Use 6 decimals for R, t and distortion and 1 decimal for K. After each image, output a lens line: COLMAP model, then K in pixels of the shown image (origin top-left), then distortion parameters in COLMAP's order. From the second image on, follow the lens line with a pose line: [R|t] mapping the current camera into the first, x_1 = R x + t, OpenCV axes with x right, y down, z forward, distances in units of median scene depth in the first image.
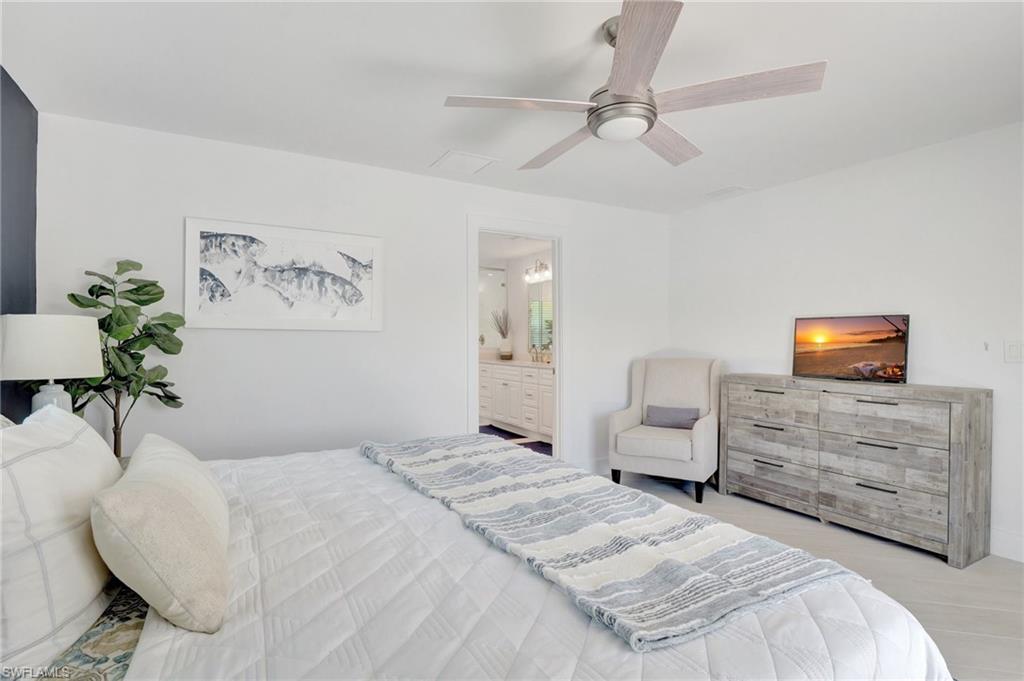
lens RADIAL K [[496.7, 0, 510.7], [0, 496.7, 342.2], [0, 0, 1]] dist [-0.010196, -0.001857]
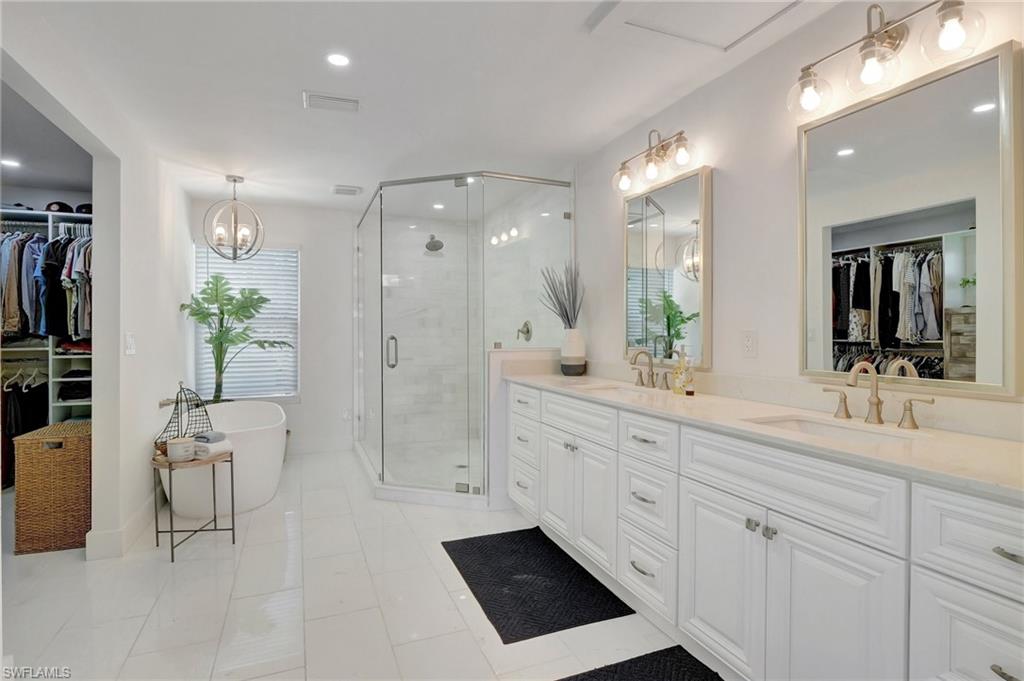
lens RADIAL K [[496.7, 0, 511.3], [0, 496.7, 337.3], [0, 0, 1]] dist [-0.010196, -0.001857]
pose [[0.991116, 0.001008, -0.132998, -0.005449], [-0.000354, 0.999988, 0.004947, -0.001569], [0.133001, -0.004856, 0.991104, 0.551075]]
